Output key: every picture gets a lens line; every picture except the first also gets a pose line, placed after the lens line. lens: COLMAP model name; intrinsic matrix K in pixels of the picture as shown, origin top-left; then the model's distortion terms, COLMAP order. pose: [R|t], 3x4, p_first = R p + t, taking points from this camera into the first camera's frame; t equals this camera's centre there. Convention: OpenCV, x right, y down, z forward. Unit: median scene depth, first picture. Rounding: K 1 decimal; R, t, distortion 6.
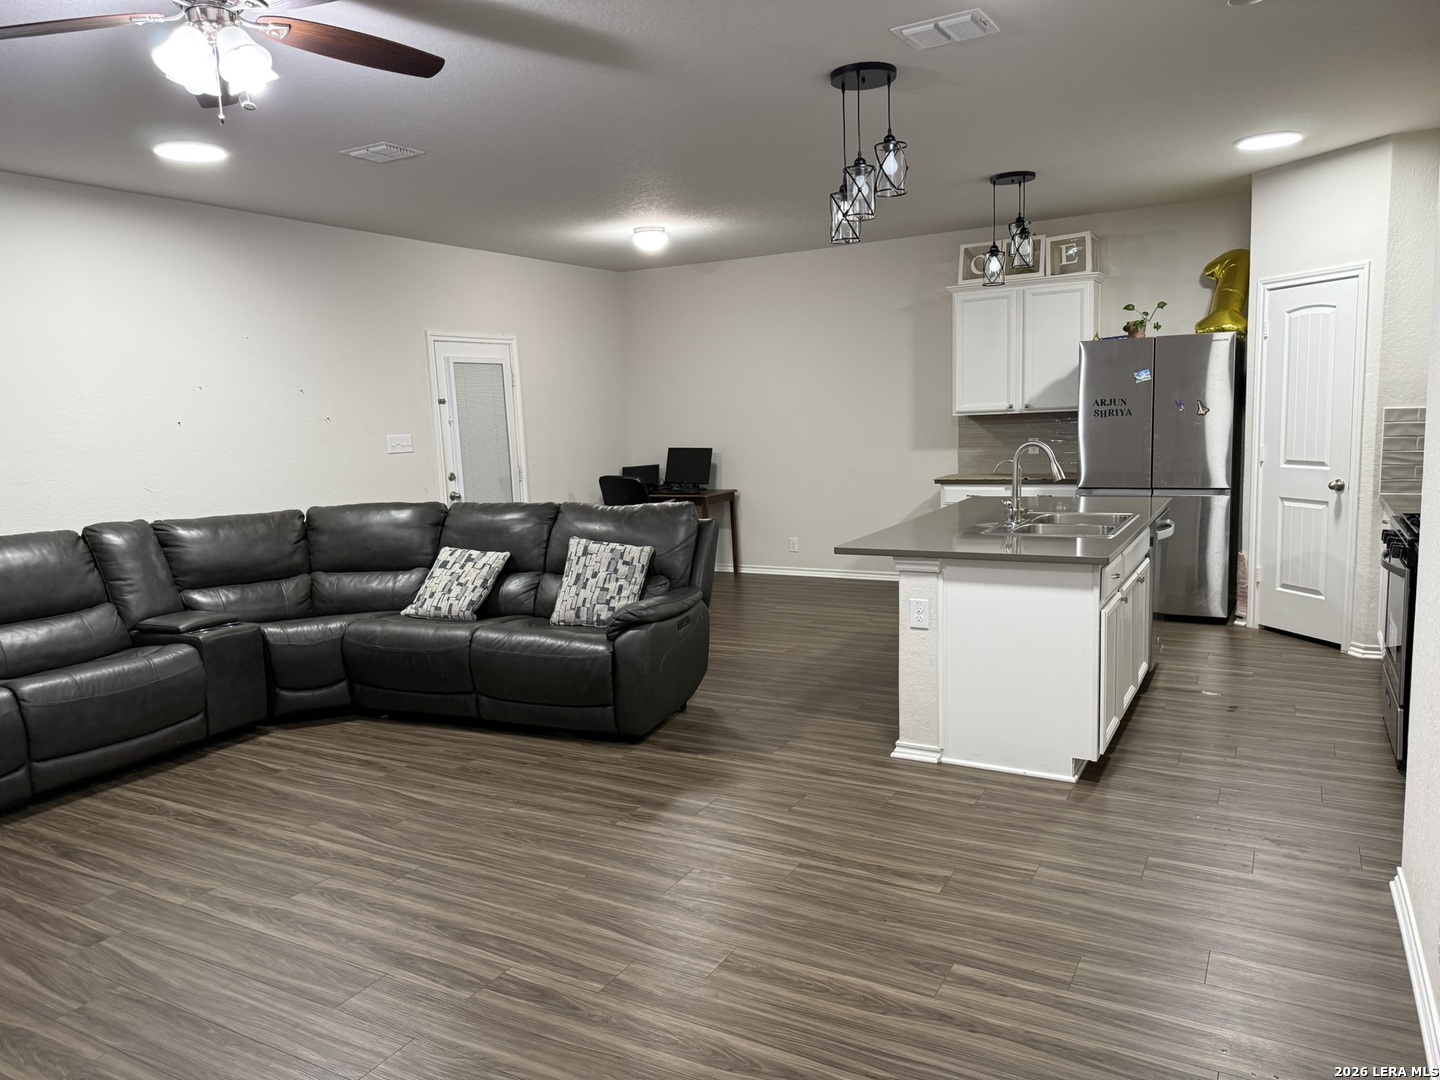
lens RADIAL K [[1011.4, 0, 720.5], [0, 1011.4, 543.8], [0, 0, 1]] dist [0.042815, -0.045042]
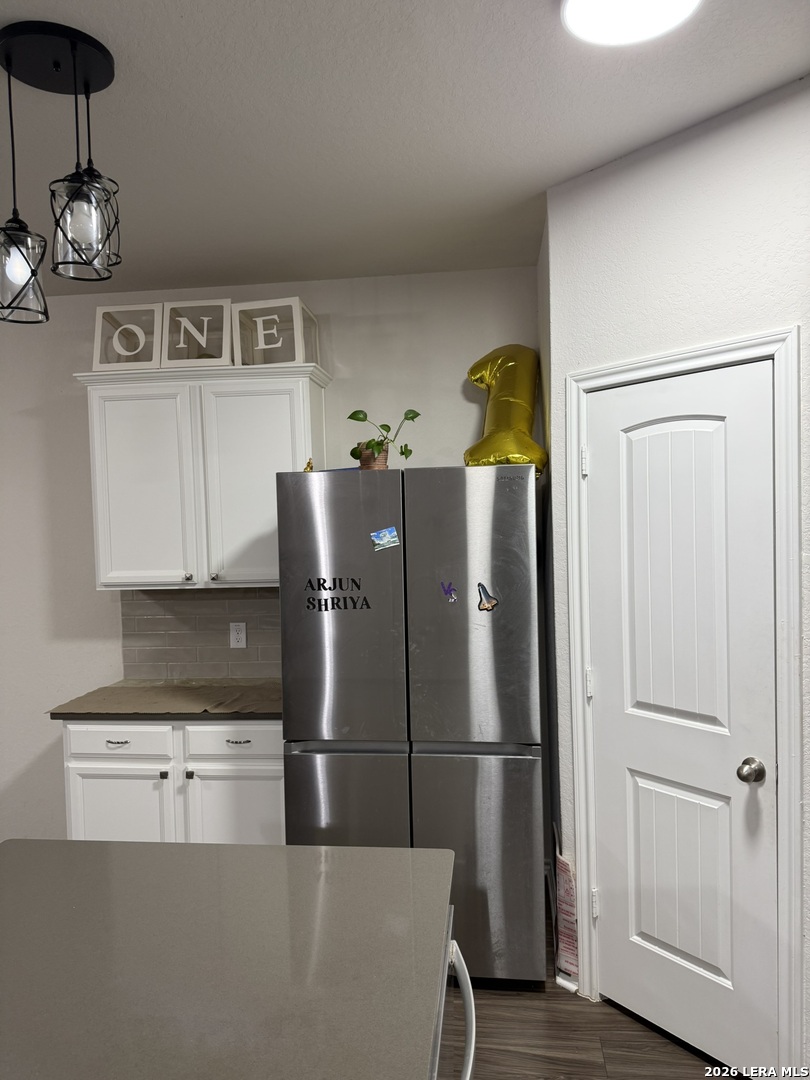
lens RADIAL K [[758.6, 0, 403.6], [0, 758.6, 547.0], [0, 0, 1]] dist [0.042815, -0.045042]
pose [[0.924062, -0.000850, 0.382243, 0.263332], [0.042359, 0.994066, -0.100192, -0.116963], [-0.379889, 0.108775, 0.918614, 0.612364]]
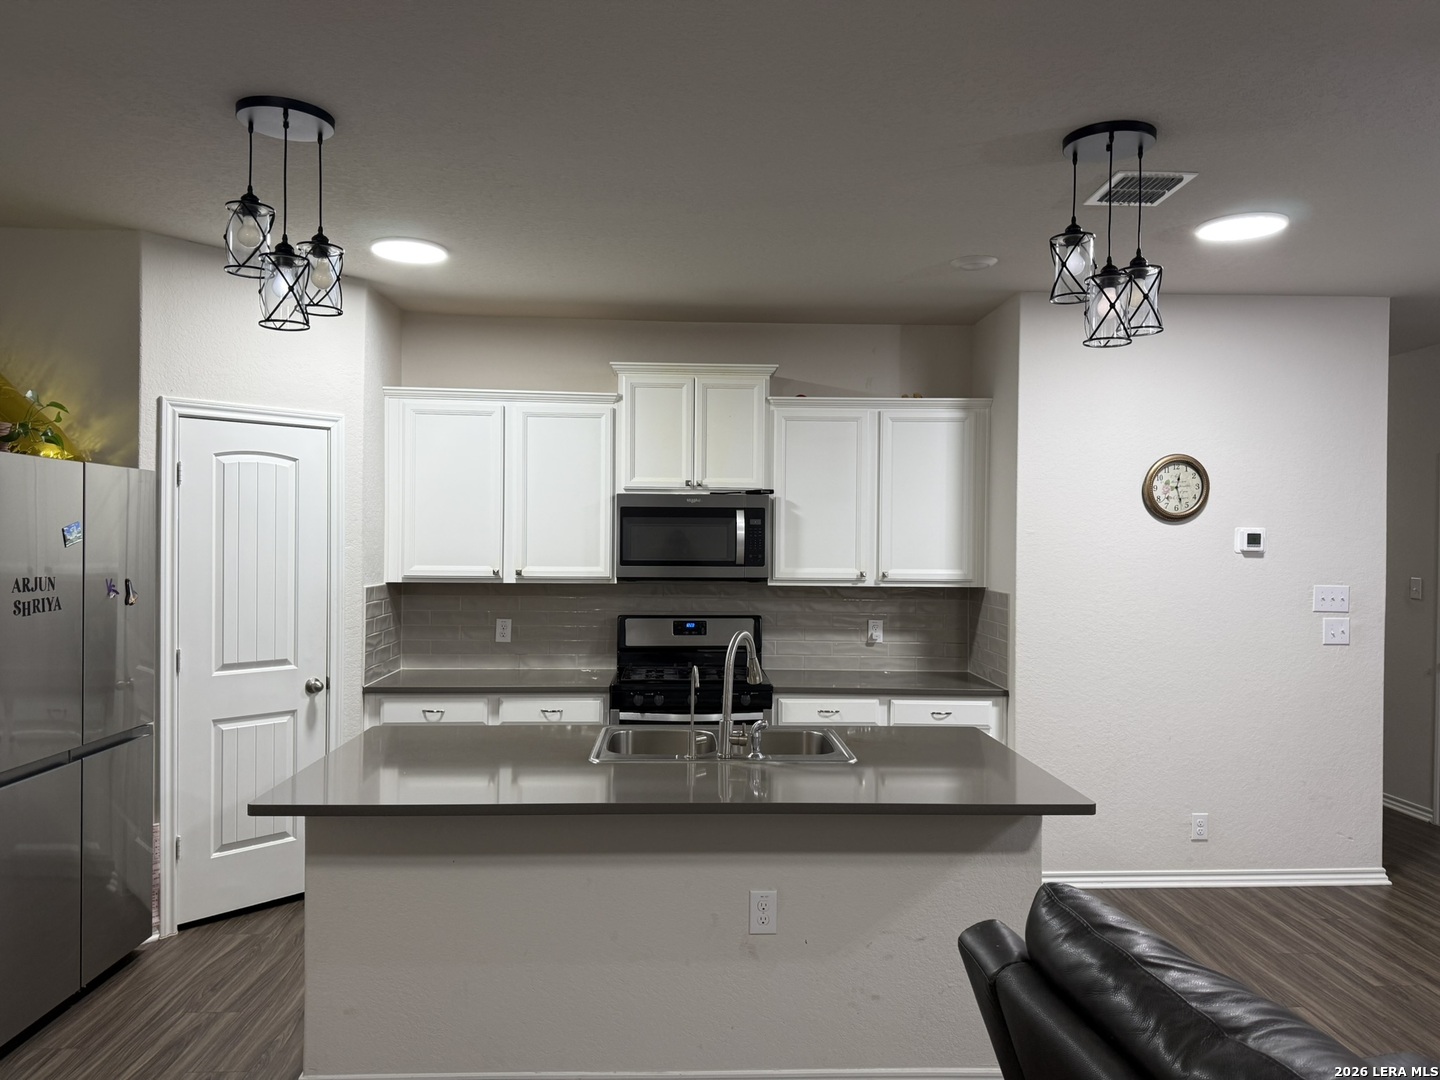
lens RADIAL K [[1011.4, 0, 725.1], [0, 1011.4, 544.4], [0, 0, 1]] dist [0.042815, -0.045042]
pose [[-0.530260, 0.027482, 0.847389, -0.196760], [0.125509, 0.991007, 0.046399, -0.139449], [-0.838493, 0.130958, -0.528941, 0.978695]]
